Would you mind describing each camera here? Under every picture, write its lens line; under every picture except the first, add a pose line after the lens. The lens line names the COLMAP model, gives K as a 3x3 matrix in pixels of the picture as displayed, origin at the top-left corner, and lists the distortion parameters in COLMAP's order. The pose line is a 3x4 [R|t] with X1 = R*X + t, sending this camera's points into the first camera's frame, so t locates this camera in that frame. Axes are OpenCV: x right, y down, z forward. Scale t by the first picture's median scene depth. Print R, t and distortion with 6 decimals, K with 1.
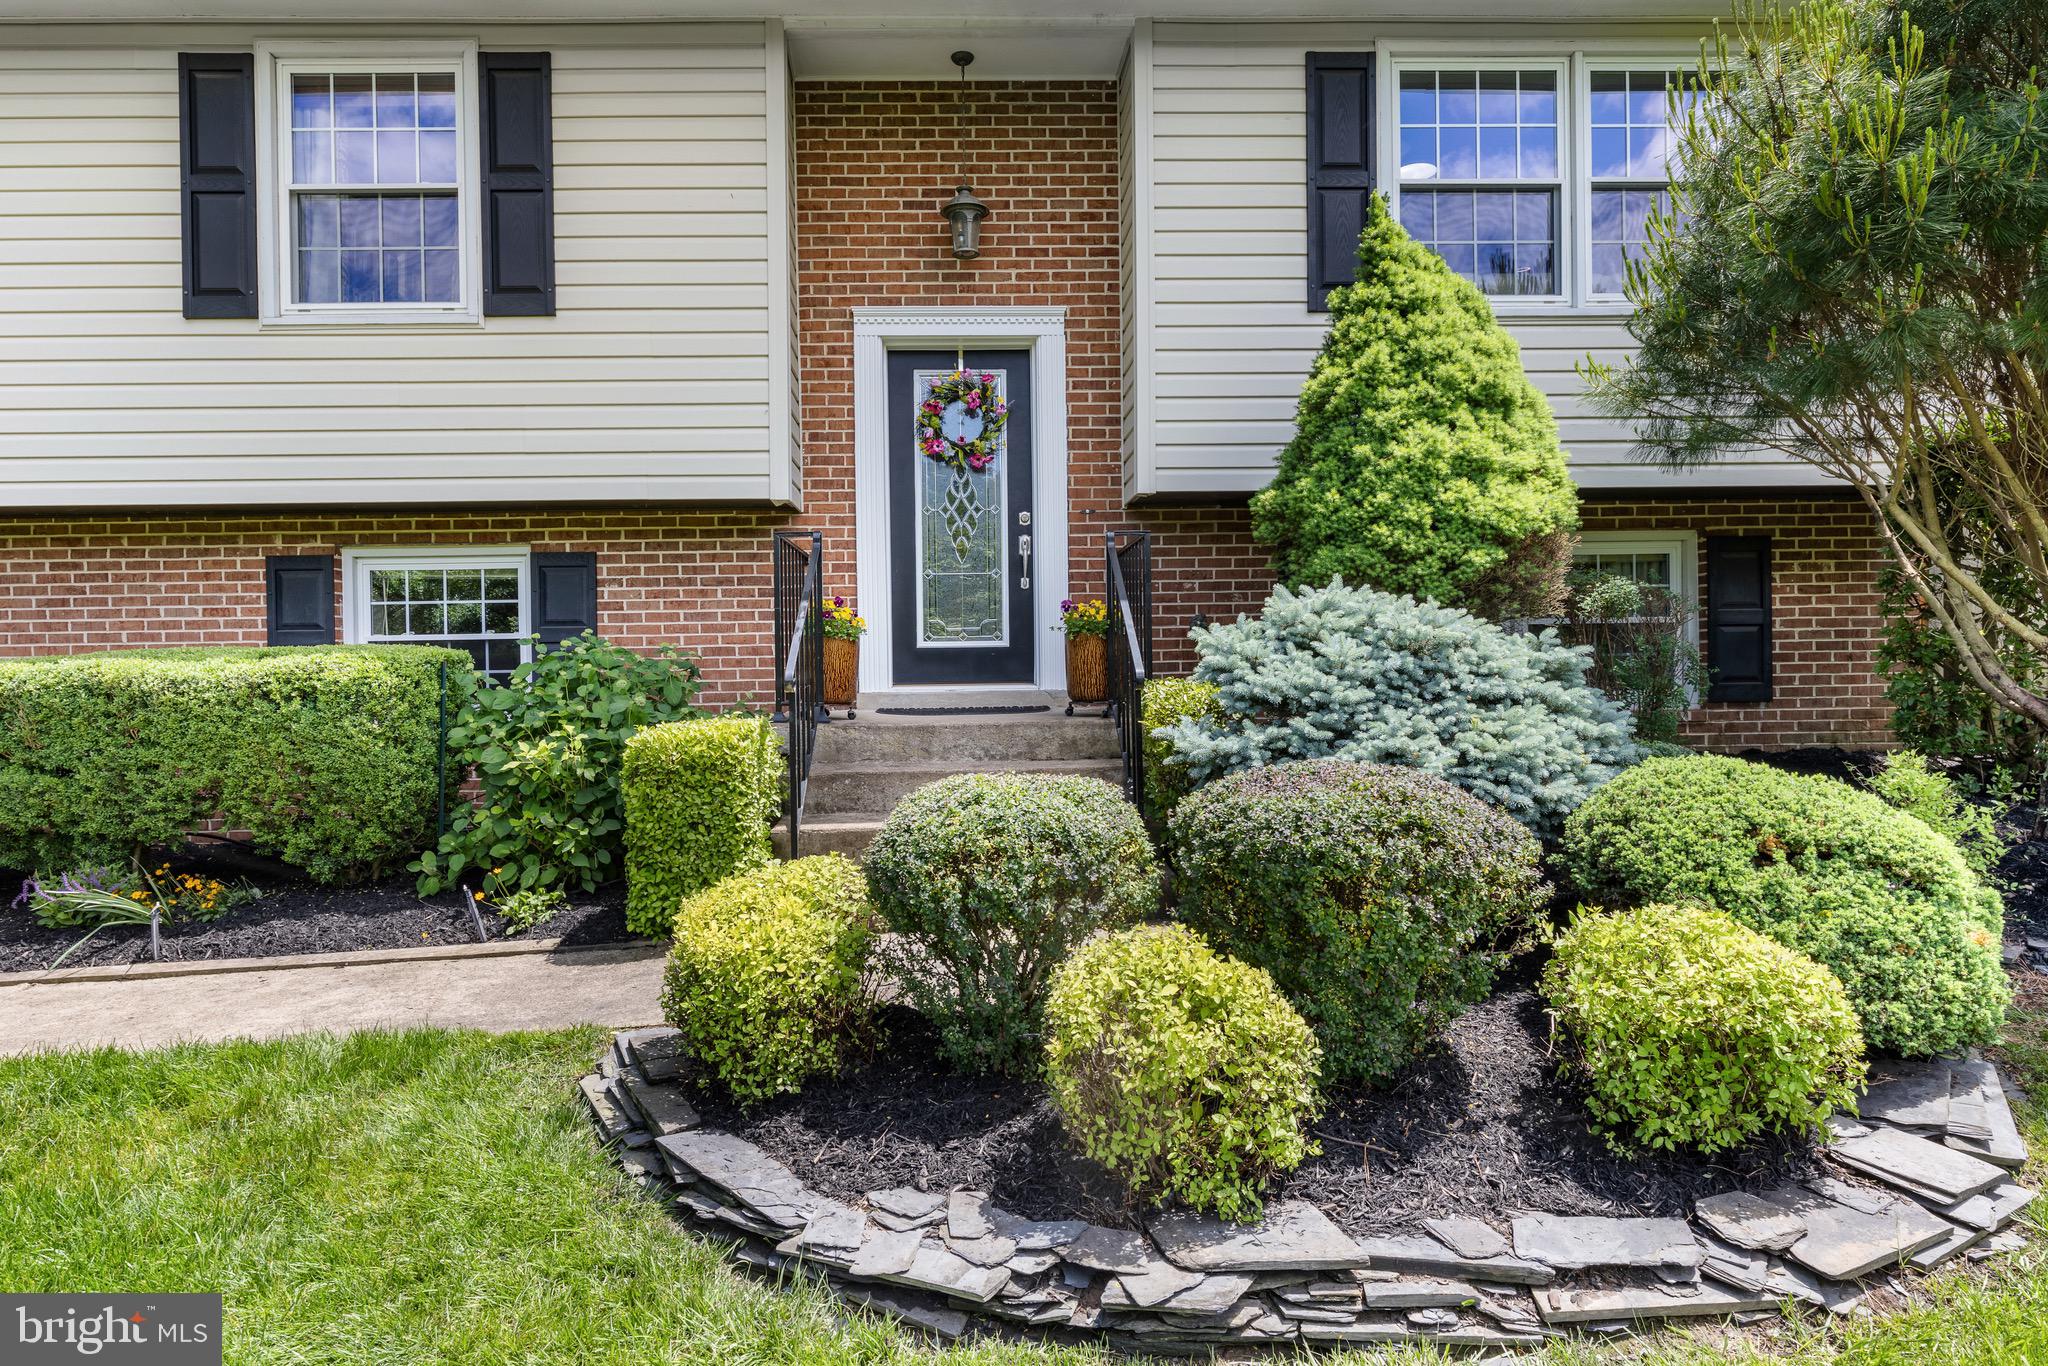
lens RADIAL K [[1117.4, 0, 1008.9], [0, 1117.4, 671.7], [0, 0, 1]] dist [0.003335, 0.000639]
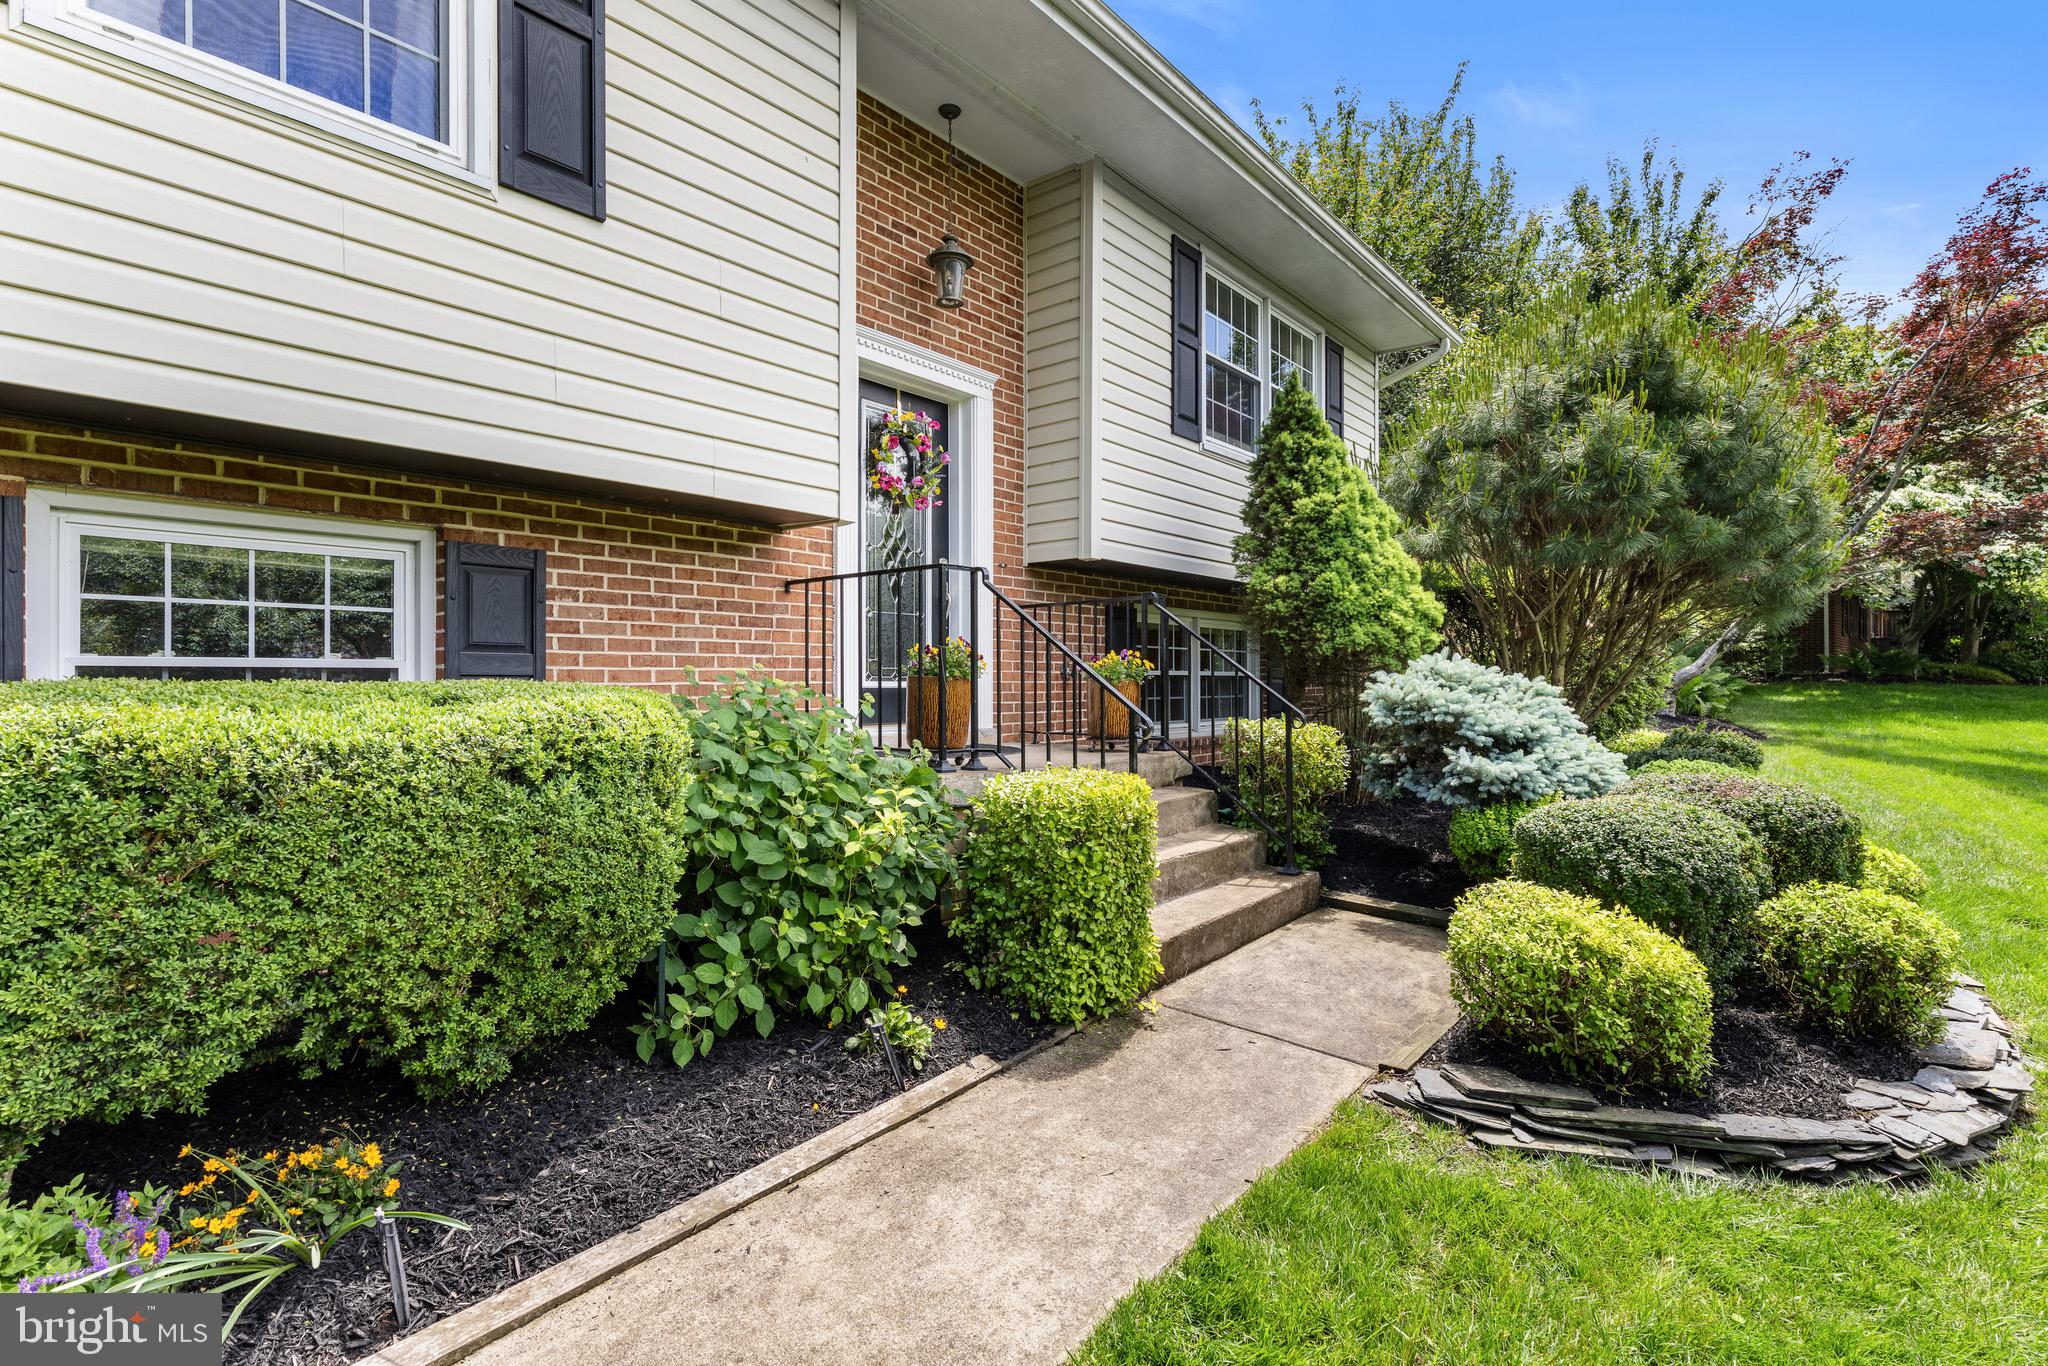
lens RADIAL K [[966.7, 0, 1043.3], [0, 966.7, 680.5], [0, 0, 1]] dist [0.002487, 0.001137]
pose [[0.663903, 0.016437, 0.747638, -0.620168], [-0.001083, 0.999779, -0.021018, -0.010899], [-0.747818, 0.013144, 0.663773, 0.347732]]
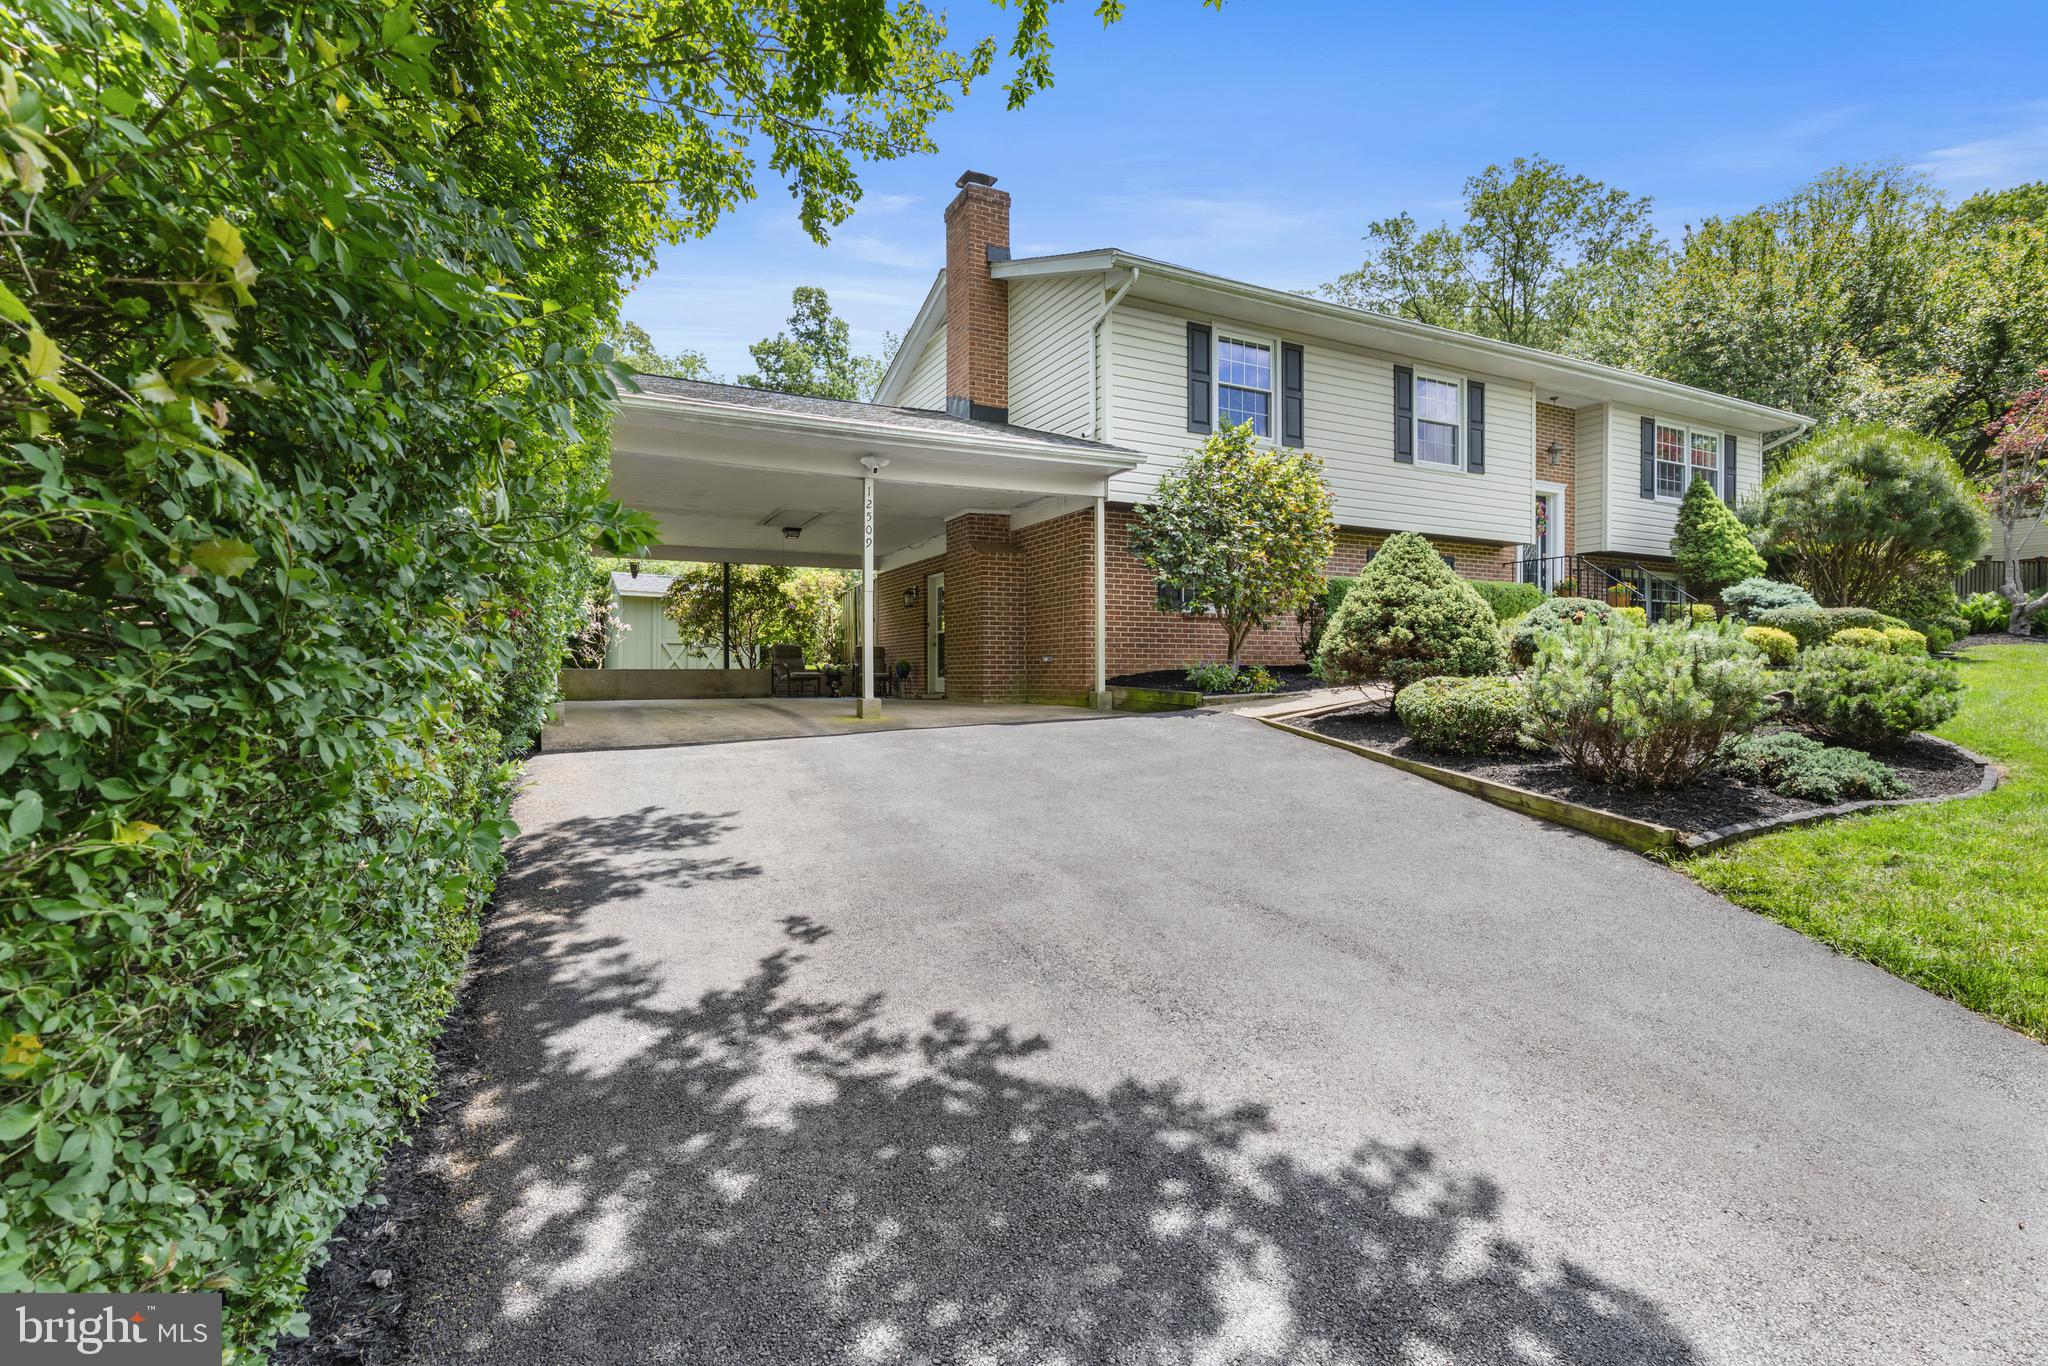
lens RADIAL K [[941.1, 0, 1036.0], [0, 941.1, 686.2], [0, 0, 1]] dist [-0.000532, 0.000882]
pose [[0.902570, 0.012260, 0.430369, -2.272698], [-0.010263, 0.999923, -0.006962, 0.234588], [-0.430421, 0.001867, 0.902626, -0.631007]]
